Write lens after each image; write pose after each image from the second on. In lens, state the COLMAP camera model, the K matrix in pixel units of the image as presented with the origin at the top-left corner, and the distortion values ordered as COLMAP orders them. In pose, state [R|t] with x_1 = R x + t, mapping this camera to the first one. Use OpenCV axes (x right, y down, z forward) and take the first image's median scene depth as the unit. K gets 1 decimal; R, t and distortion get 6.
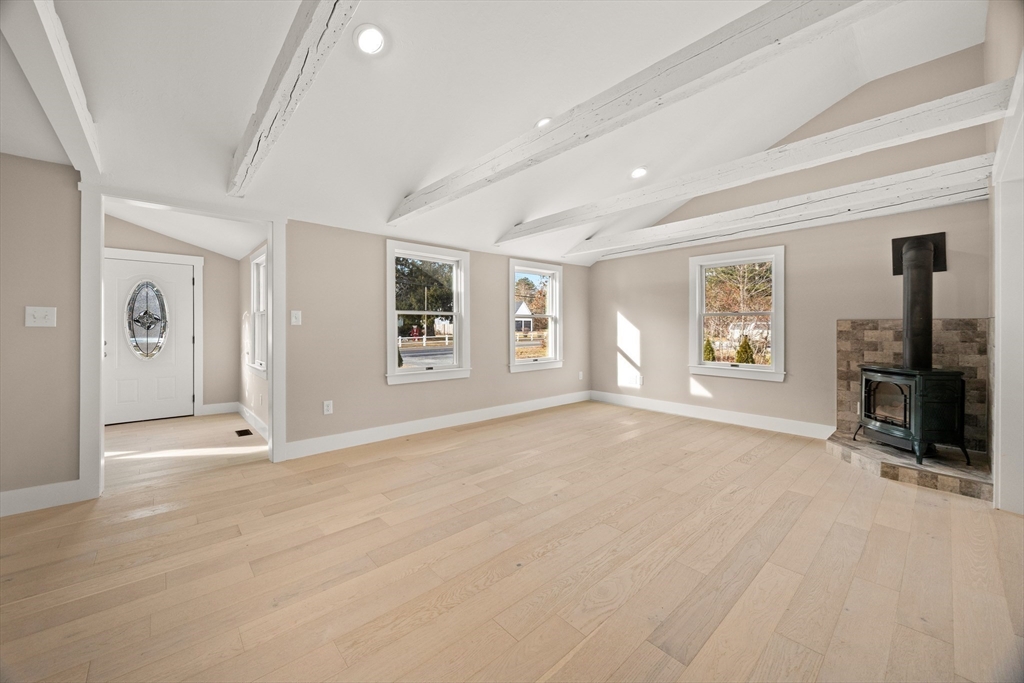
lens RADIAL K [[399.2, 0, 508.3], [0, 399.2, 329.8], [0, 0, 1]] dist [-0.000400, 0.000035]
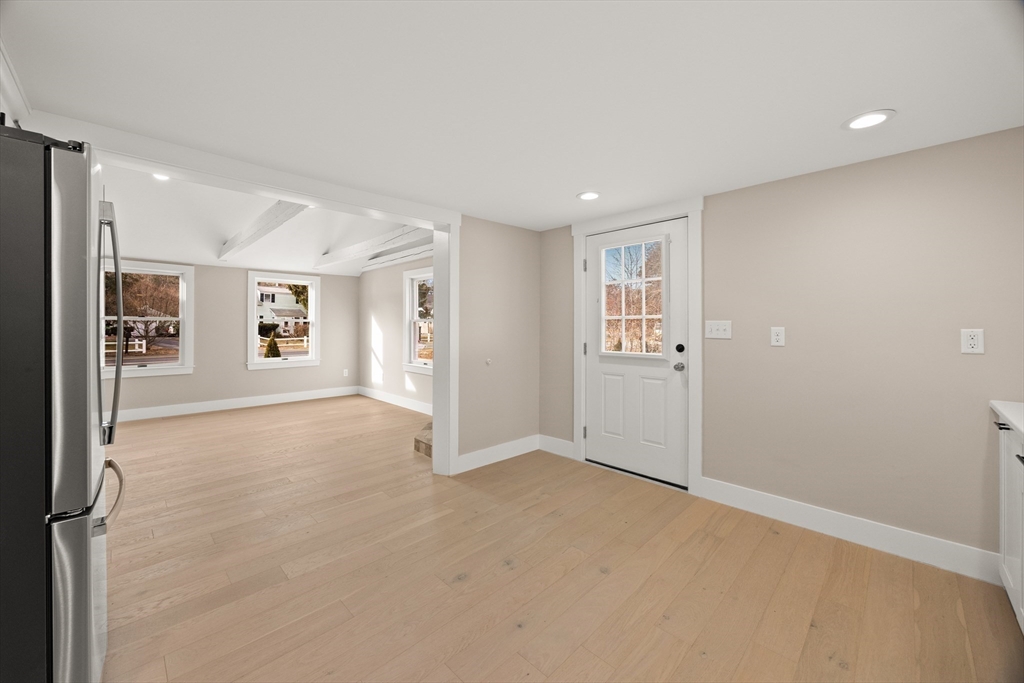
lens RADIAL K [[399.2, 0, 508.3], [0, 399.2, 329.8], [0, 0, 1]] dist [-0.000400, 0.000035]
pose [[0.999267, 0.005692, 0.037859, 0.984639], [-0.005677, 0.999984, -0.000497, -0.016623], [-0.037861, 0.000282, 0.999283, -0.247157]]
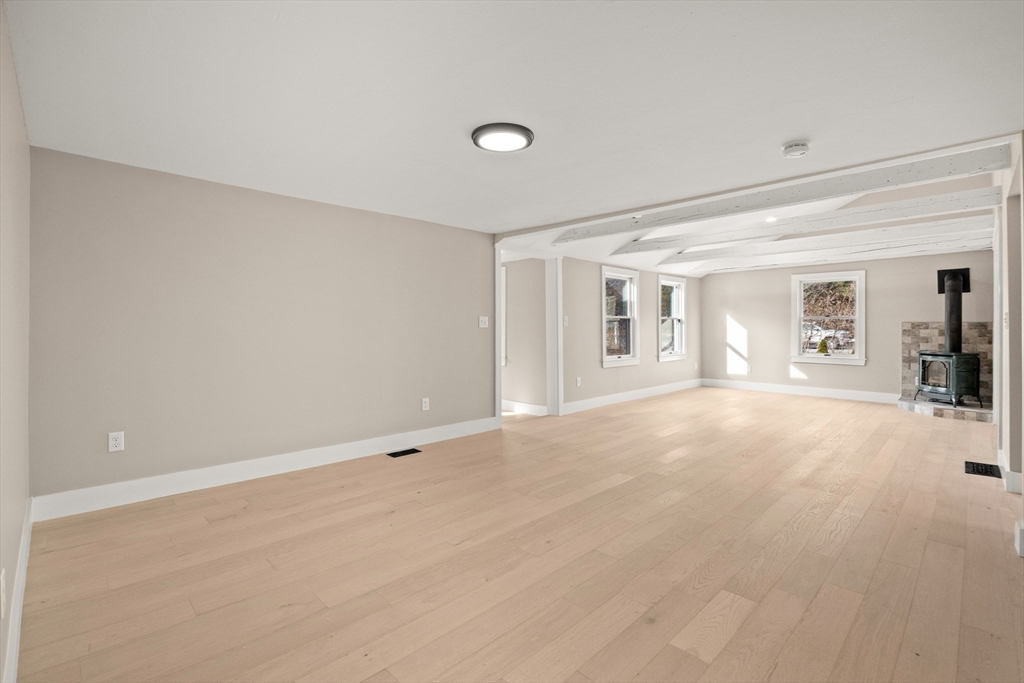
lens RADIAL K [[470.5, 0, 511.2], [0, 470.5, 332.1], [0, 0, 1]] dist [-0.011558, -0.000446]
pose [[0.998678, -0.000424, 0.051406, -0.770403], [0.000180, 0.999989, 0.004763, 0.003180], [-0.051408, -0.004747, 0.998666, -0.708158]]
